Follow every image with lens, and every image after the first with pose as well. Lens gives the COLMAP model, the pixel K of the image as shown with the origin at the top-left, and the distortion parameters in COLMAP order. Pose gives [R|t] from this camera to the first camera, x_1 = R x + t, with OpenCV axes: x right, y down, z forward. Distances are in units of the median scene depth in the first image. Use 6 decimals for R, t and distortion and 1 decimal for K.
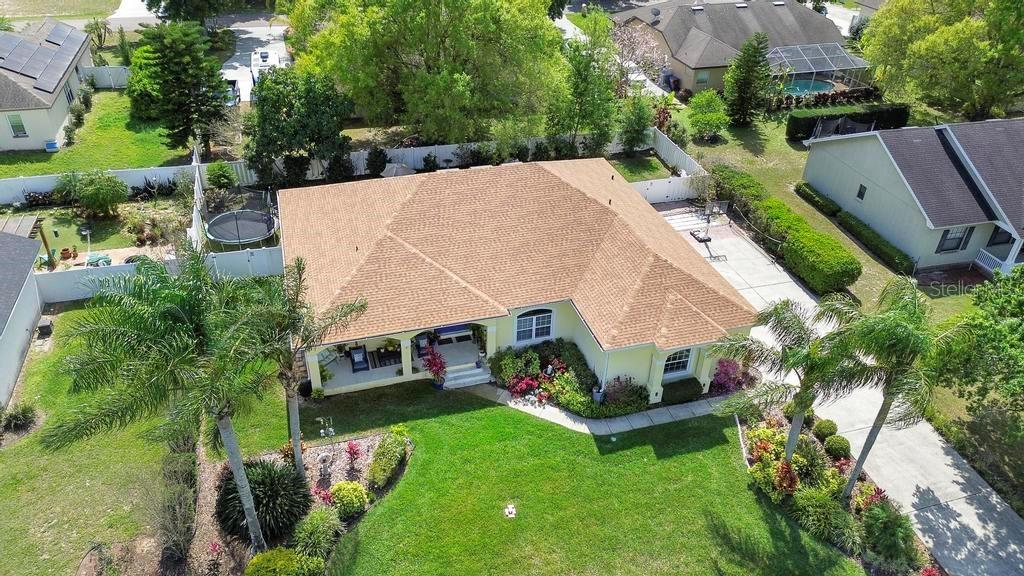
lens RADIAL K [[725.4, 0, 524.2], [0, 725.4, 285.5], [0, 0, 1]] dist [0.001945, -0.000809]
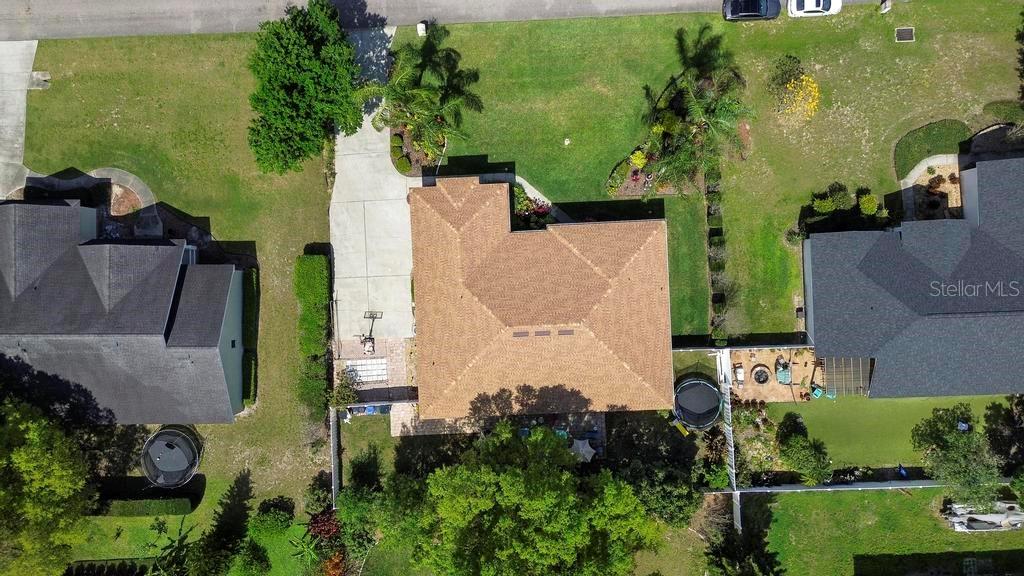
lens RADIAL K [[725.4, 0, 524.2], [0, 725.4, 285.5], [0, 0, 1]] dist [0.001945, -0.000809]
pose [[-0.964197, -0.261790, -0.042298, 0.063526], [0.109256, -0.537498, 0.836157, -1.317046], [-0.241633, 0.801599, 0.546856, 0.132223]]
